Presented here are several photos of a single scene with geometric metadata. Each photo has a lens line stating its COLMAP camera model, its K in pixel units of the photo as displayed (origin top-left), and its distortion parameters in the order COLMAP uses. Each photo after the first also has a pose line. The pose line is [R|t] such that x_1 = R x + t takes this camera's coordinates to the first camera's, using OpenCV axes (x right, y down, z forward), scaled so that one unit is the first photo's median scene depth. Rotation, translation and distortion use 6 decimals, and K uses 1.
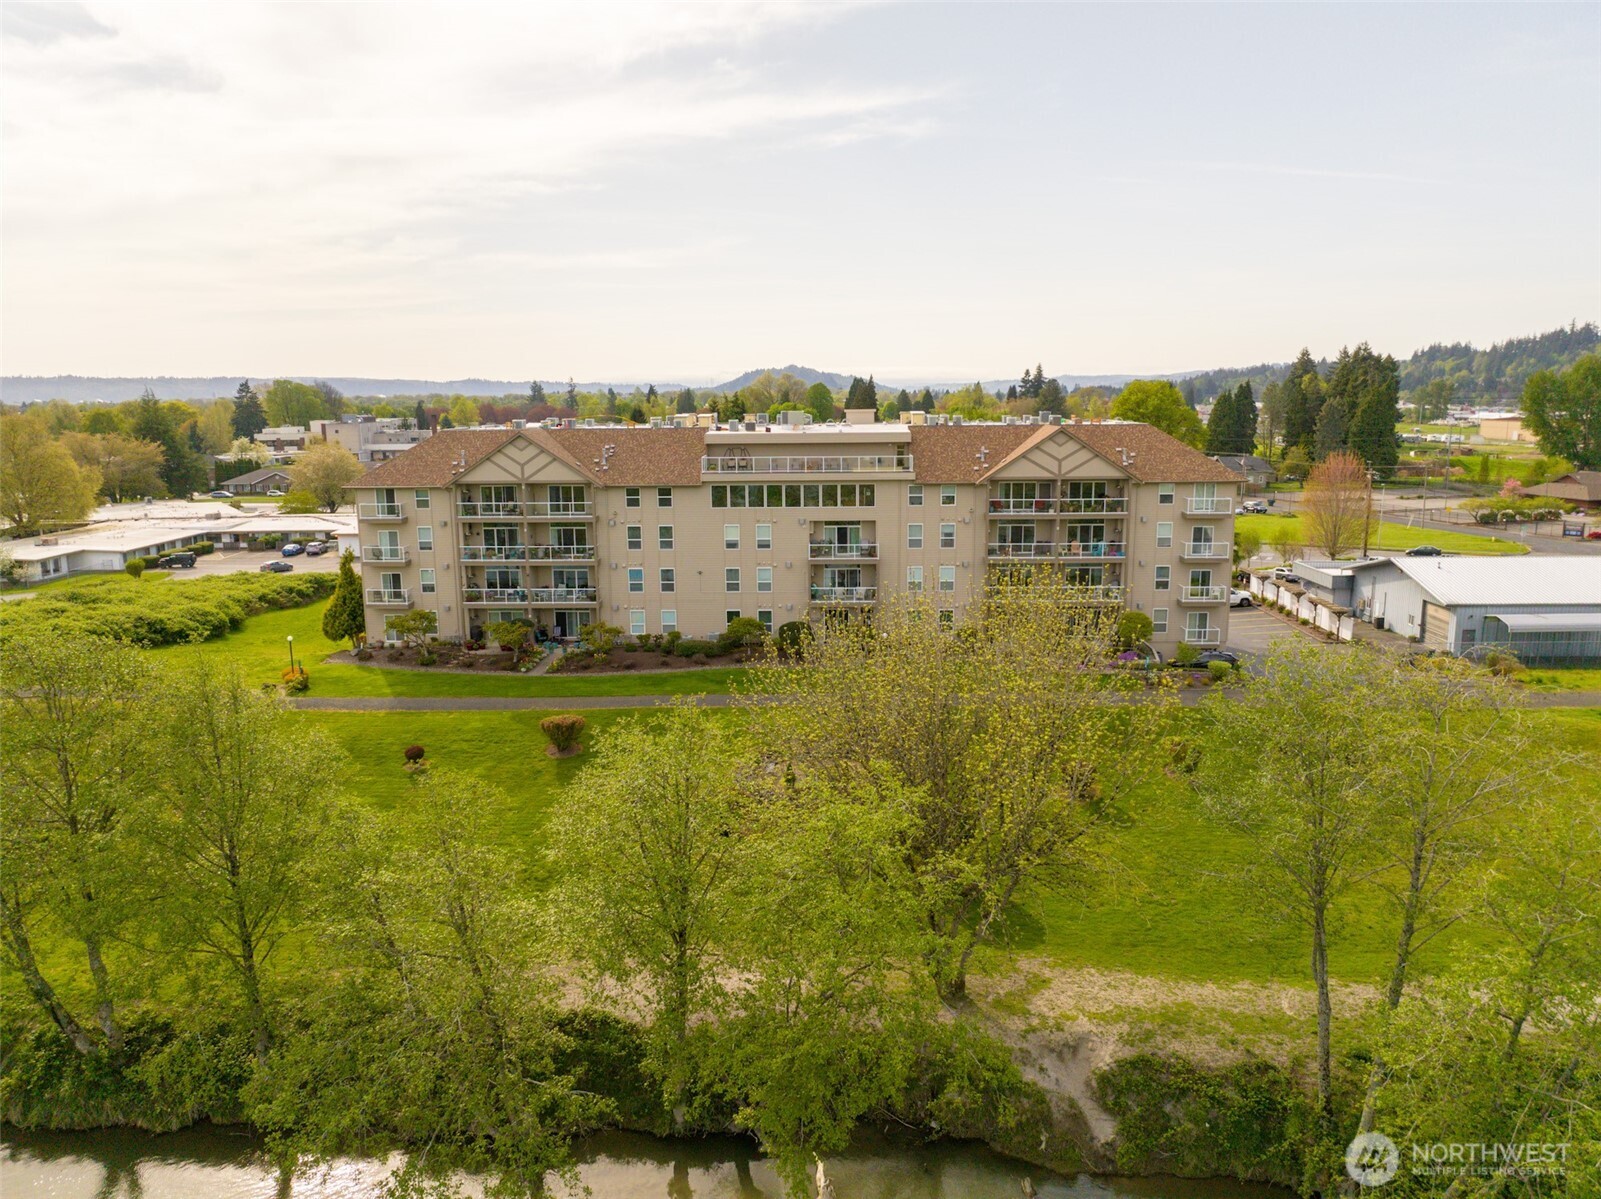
lens RADIAL K [[1120.9, 0, 800.8], [0, 1120.9, 587.5], [0, 0, 1]] dist [-0.045434, 0.020192]
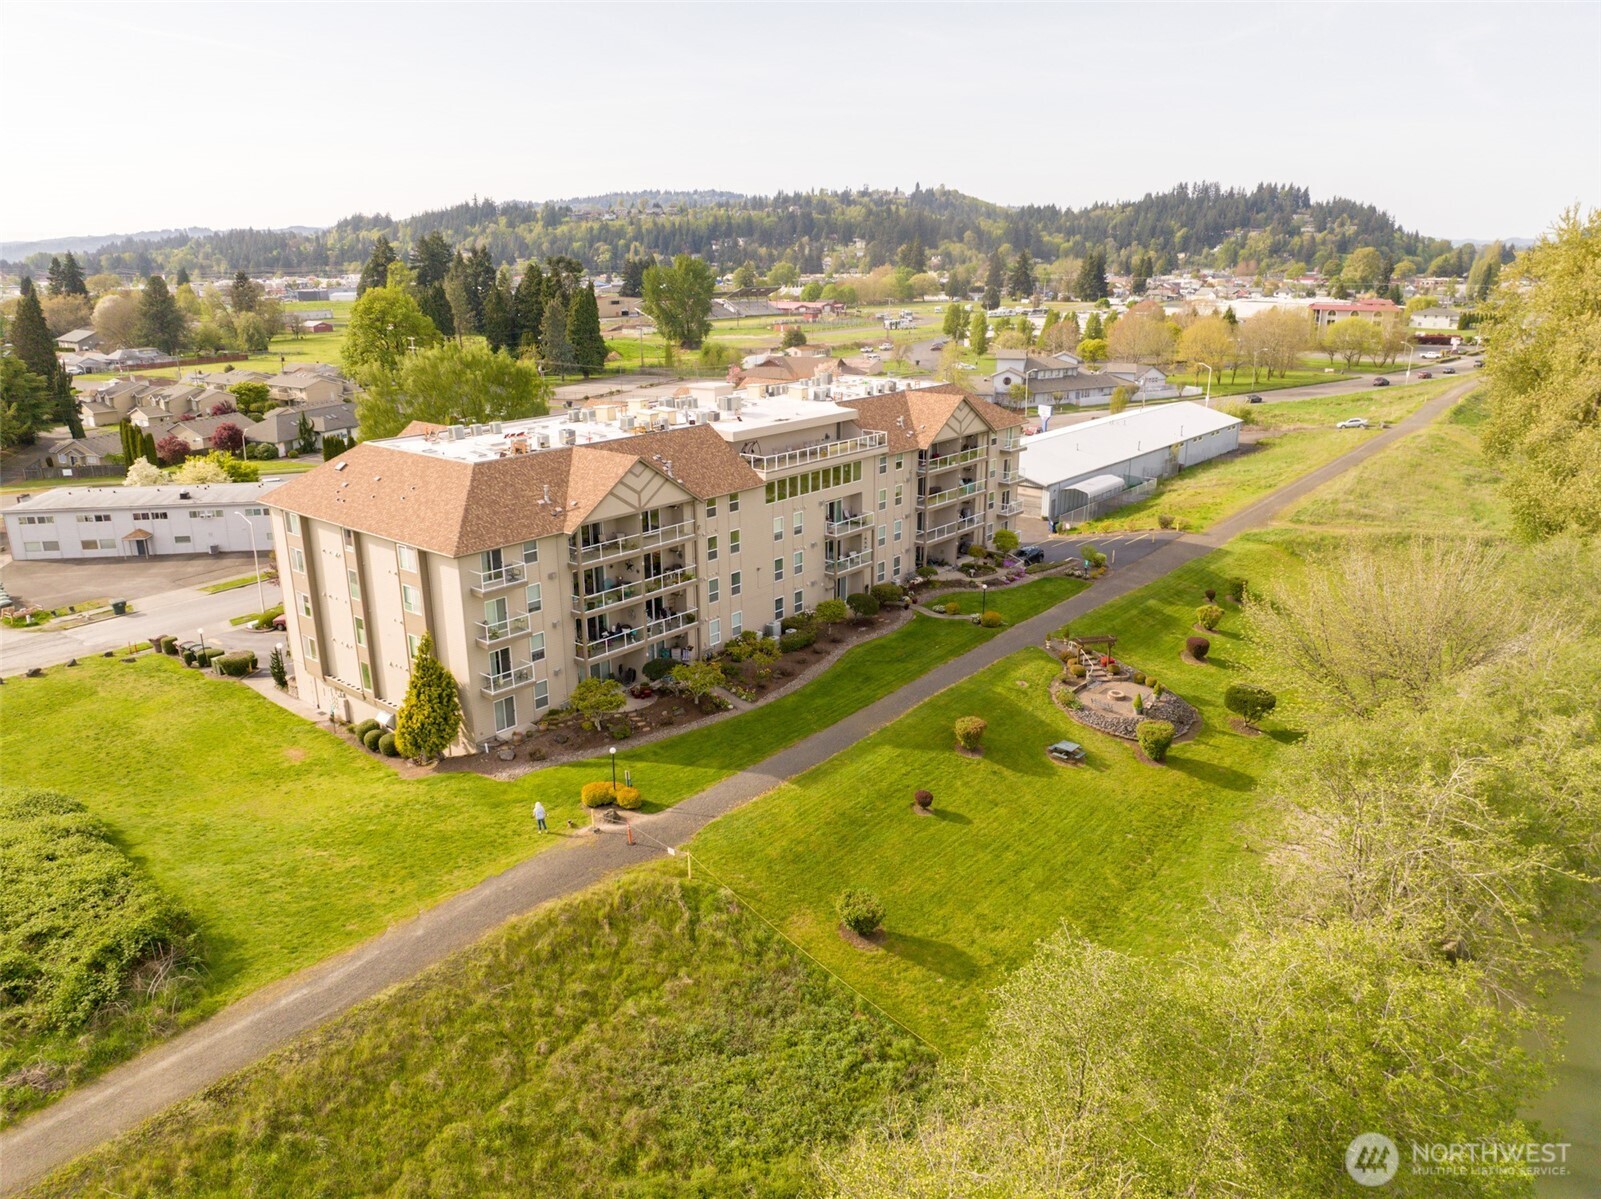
lens RADIAL K [[1120.9, 0, 798.2], [0, 1120.9, 590.0], [0, 0, 1]] dist [-0.045434, 0.020192]
pose [[0.622782, -0.222733, 0.750022, -0.845424], [0.133719, 0.974819, 0.178457, -0.173874], [-0.770884, -0.010848, 0.636883, 0.324646]]
